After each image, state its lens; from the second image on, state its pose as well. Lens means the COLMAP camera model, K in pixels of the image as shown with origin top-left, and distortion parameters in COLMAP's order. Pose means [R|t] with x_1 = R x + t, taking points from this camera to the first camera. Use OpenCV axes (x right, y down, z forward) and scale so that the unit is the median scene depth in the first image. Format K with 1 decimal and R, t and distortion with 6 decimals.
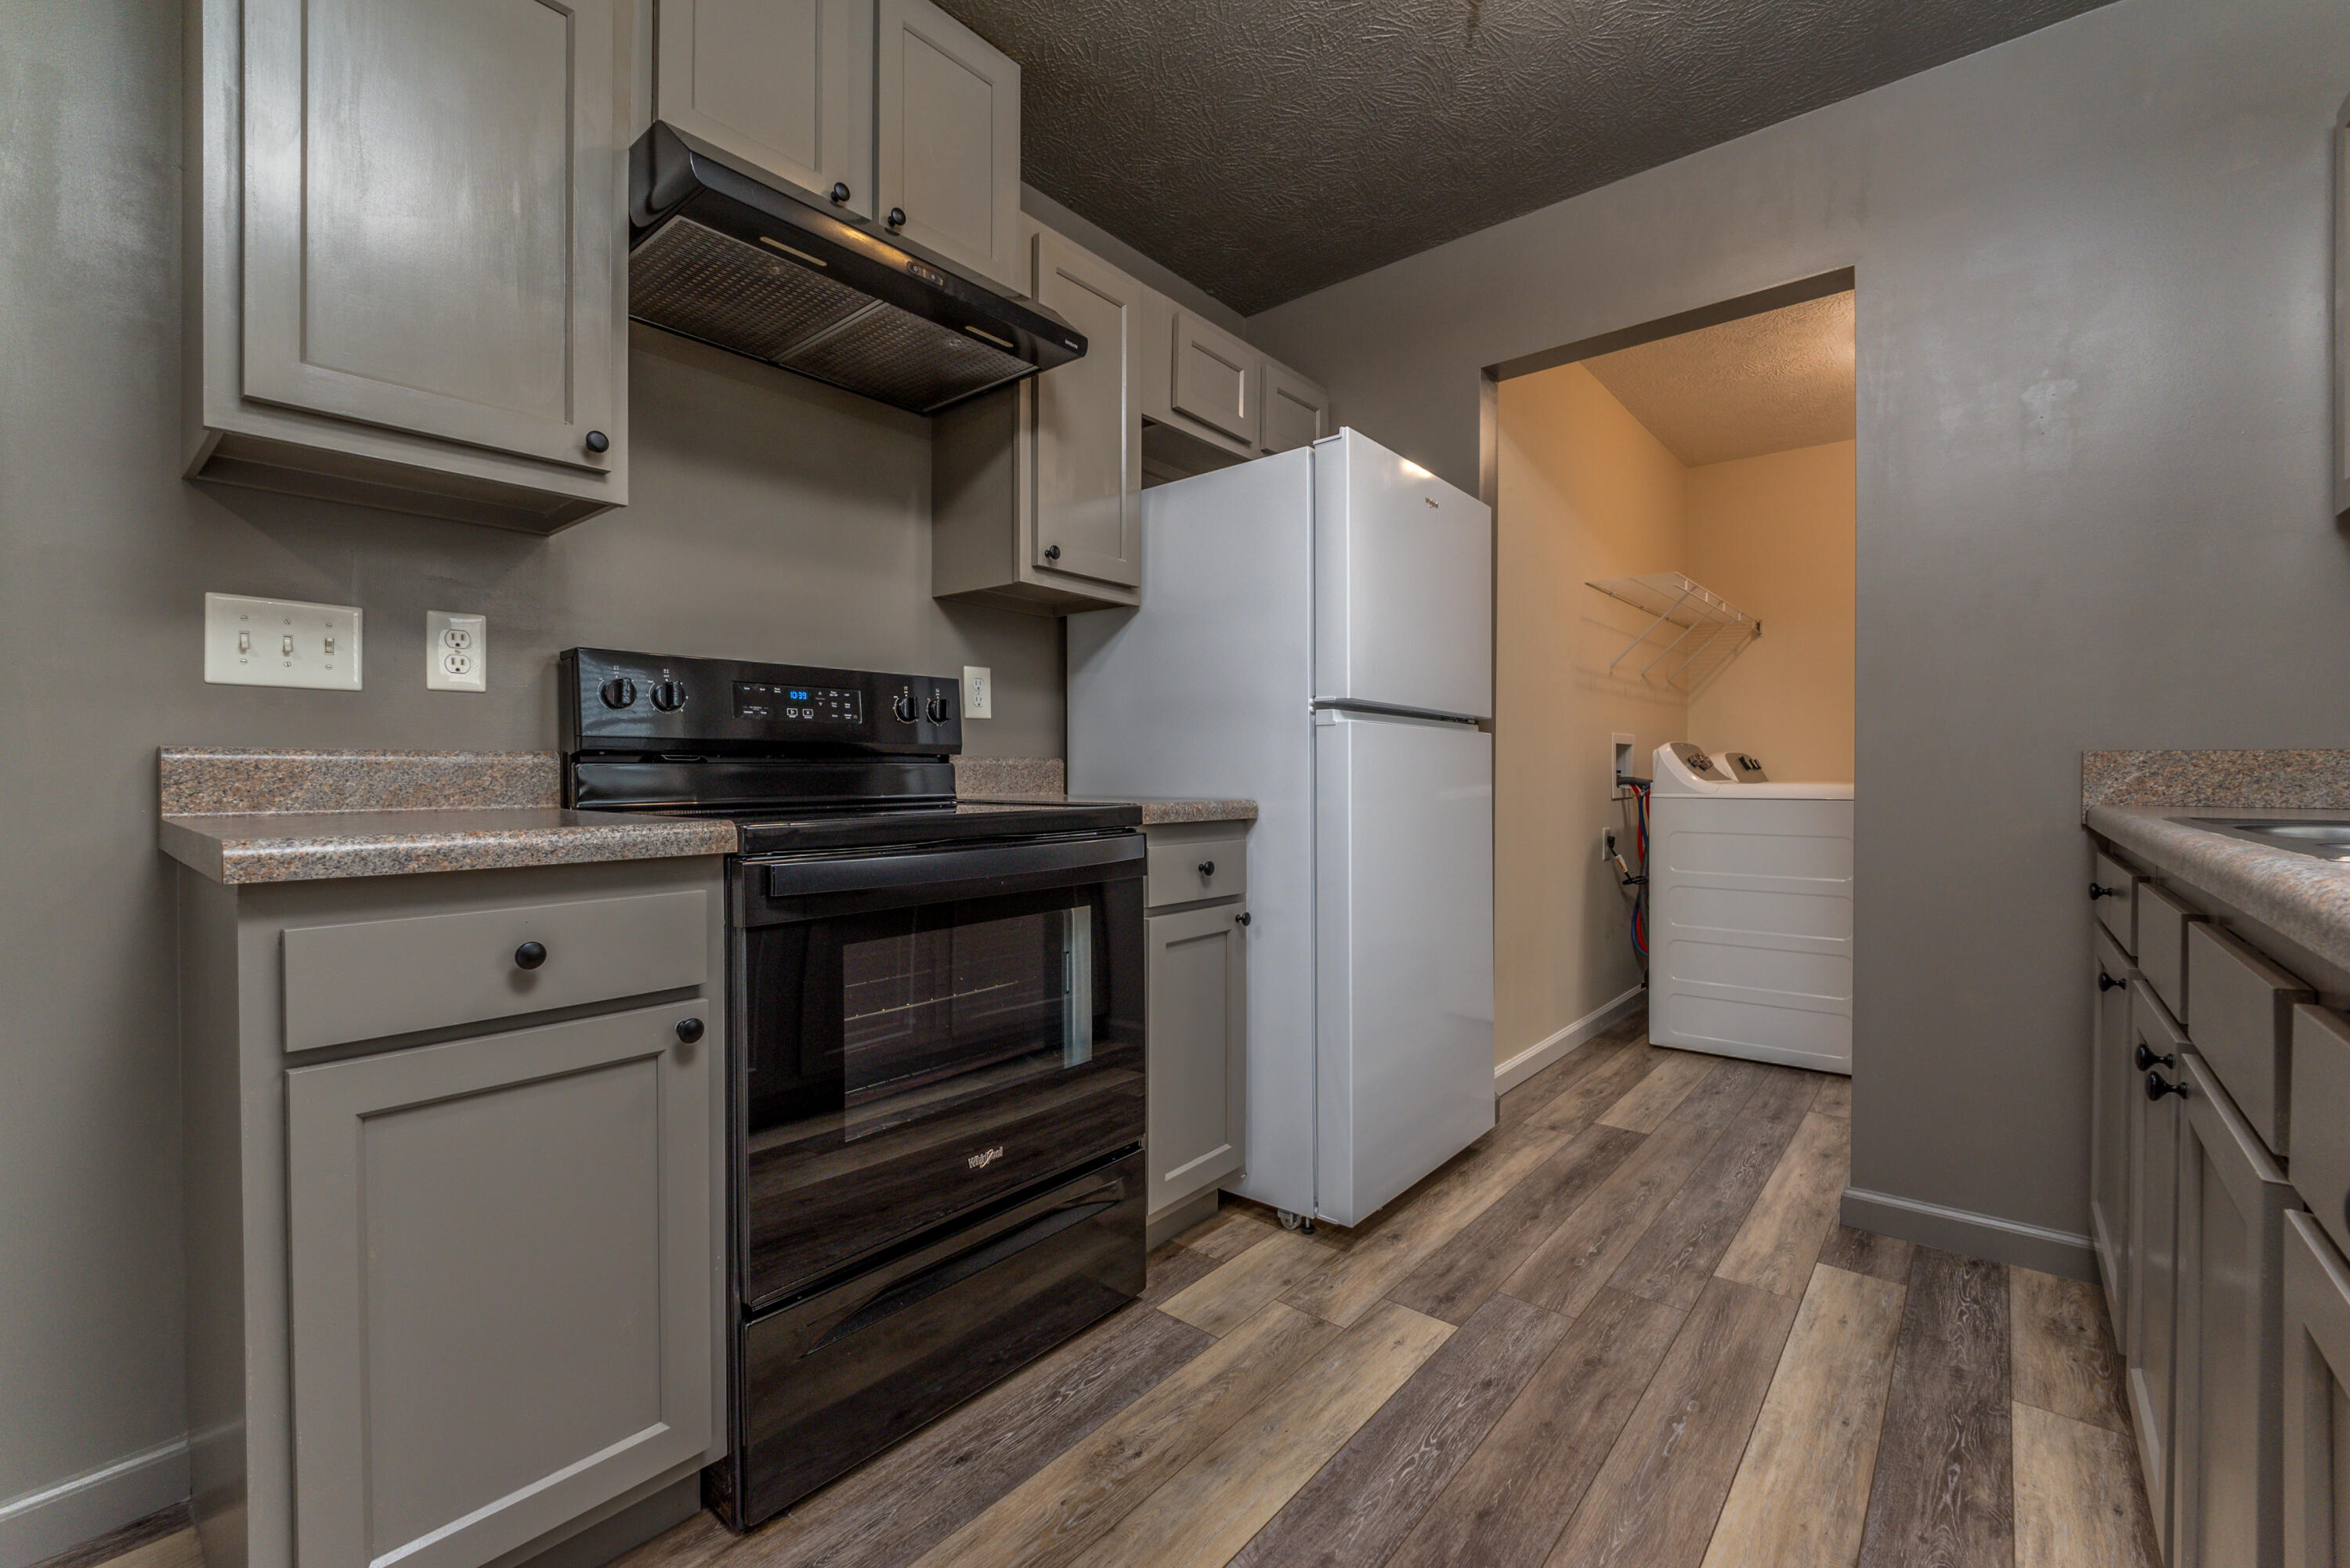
lens RADIAL K [[980.9, 0, 1223.1], [0, 980.9, 770.5], [0, 0, 1]] dist [-0.006354, -0.005112]
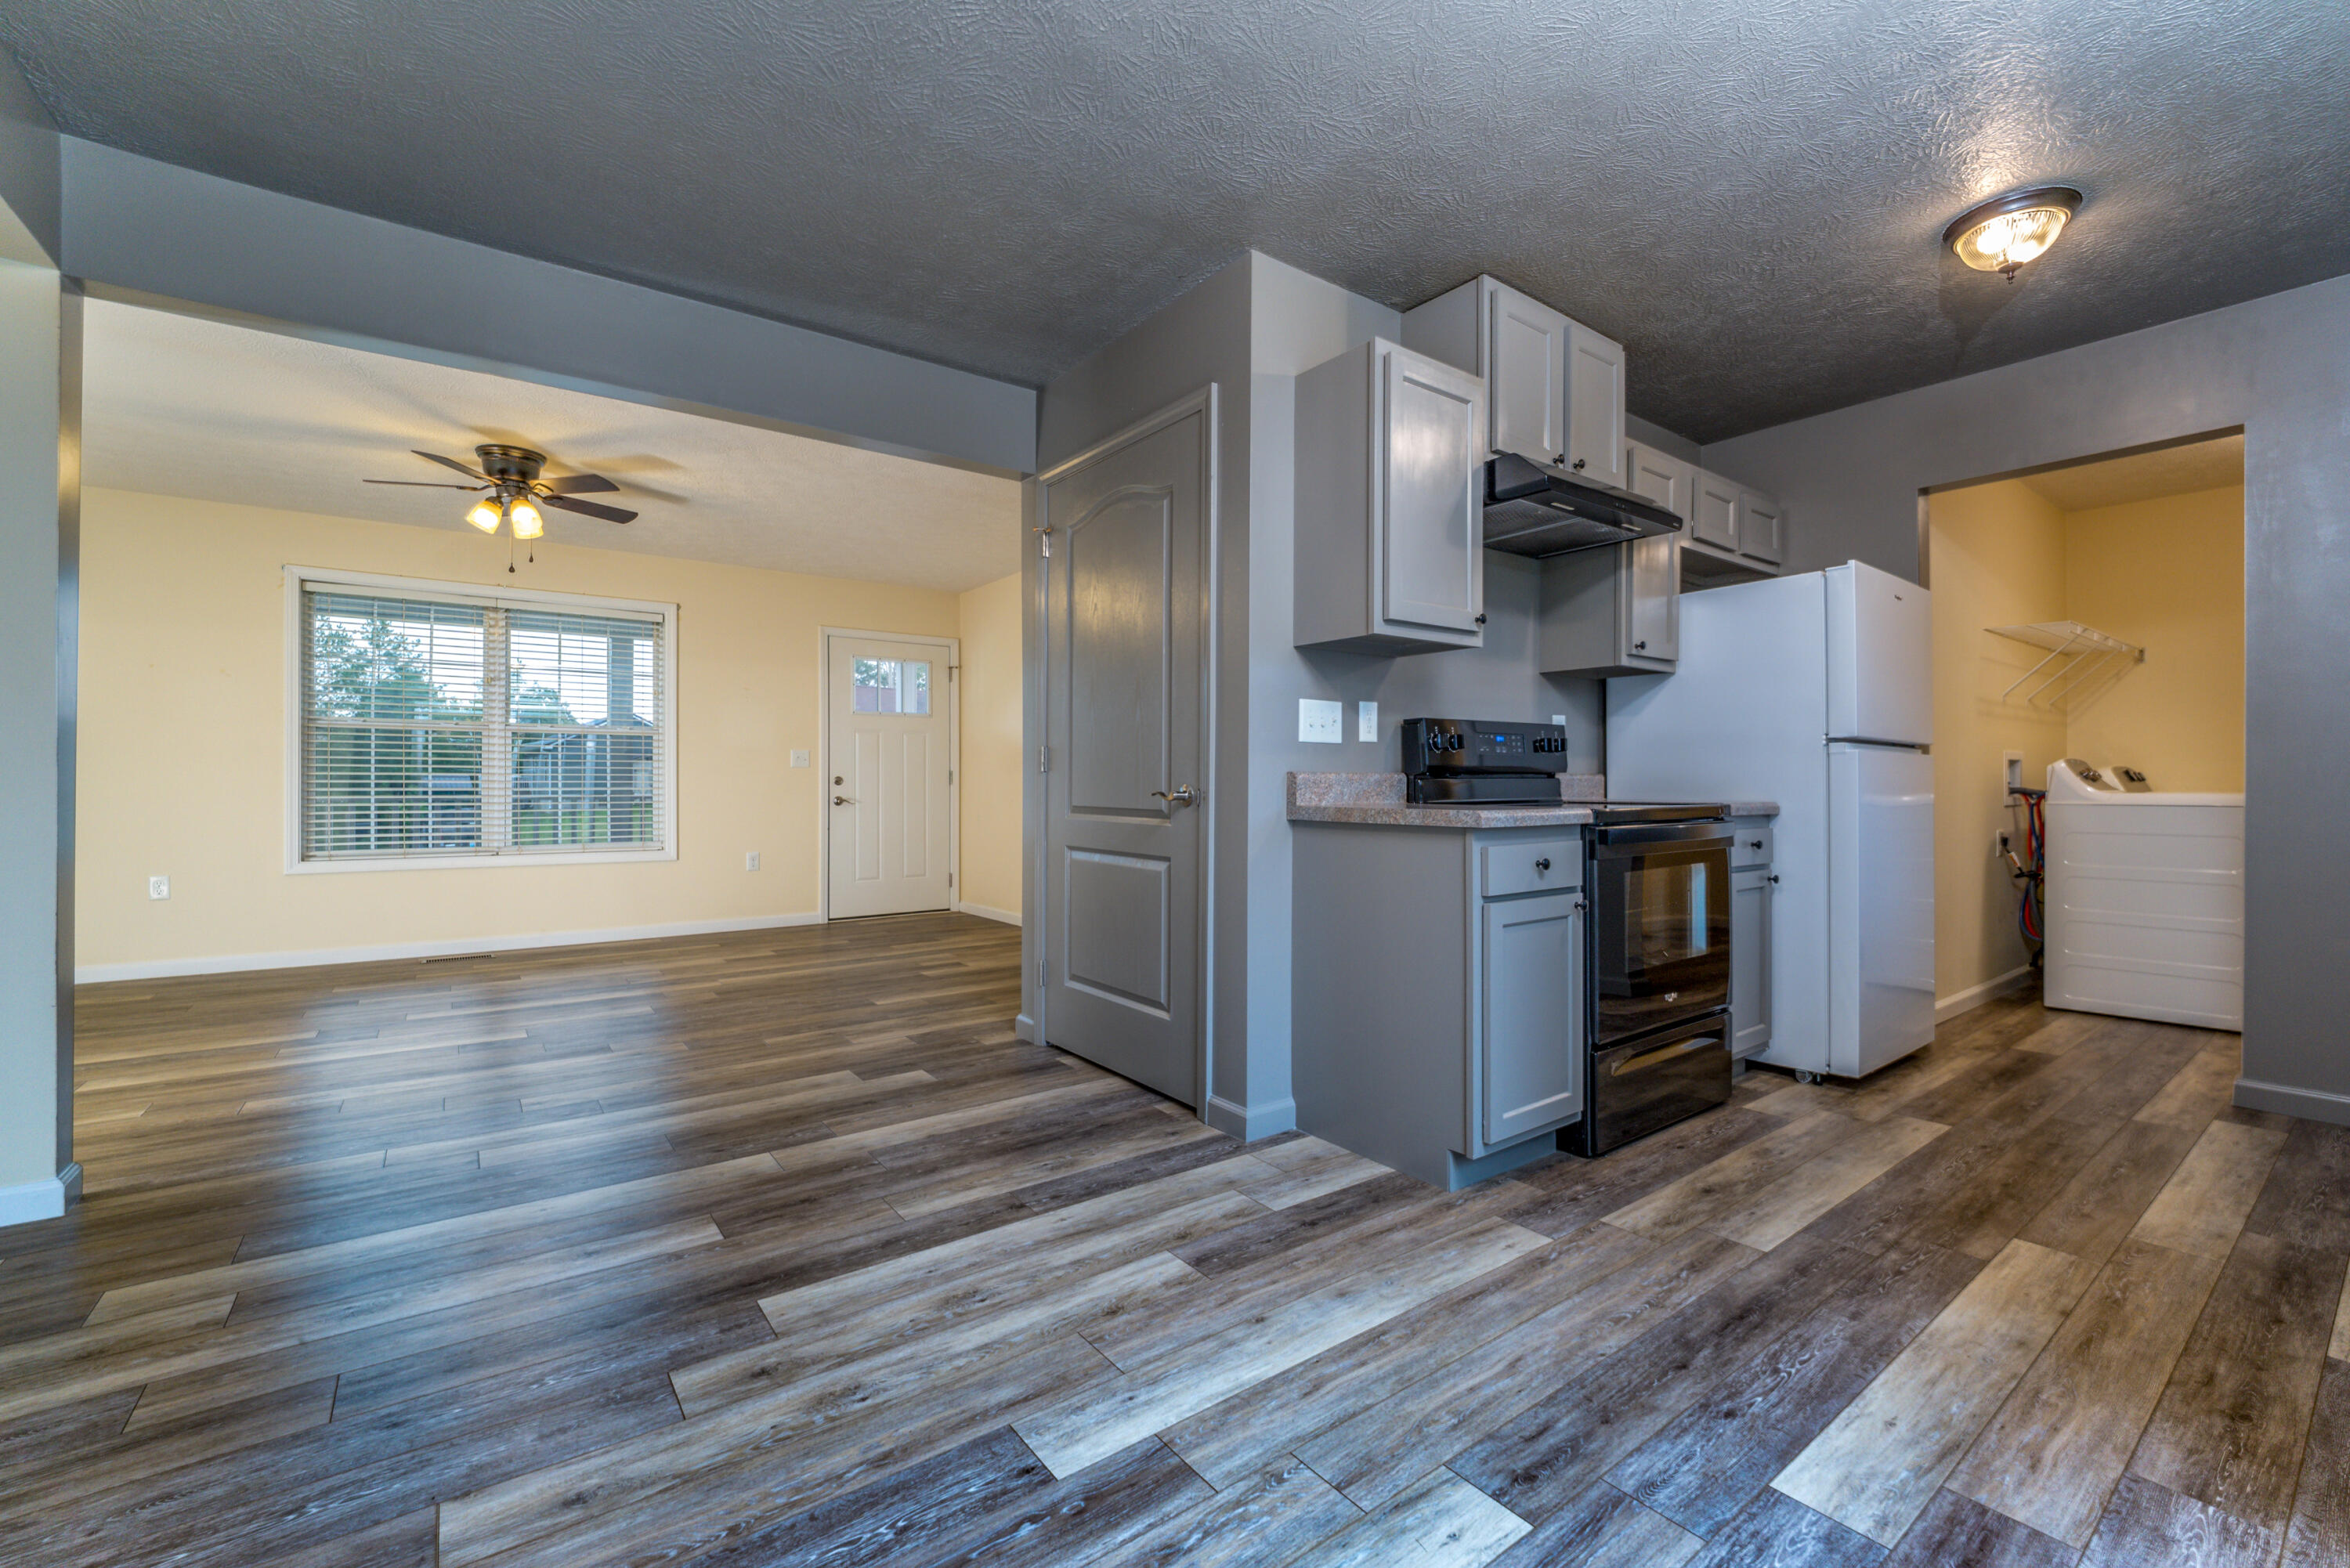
lens RADIAL K [[980.9, 0, 1226.8], [0, 980.9, 780.9], [0, 0, 1]] dist [-0.006354, -0.005112]
pose [[0.971731, -0.000599, -0.236090, -0.458793], [0.000262, 0.999999, -0.001462, -0.000787], [0.236090, 0.001359, 0.971730, -0.715238]]
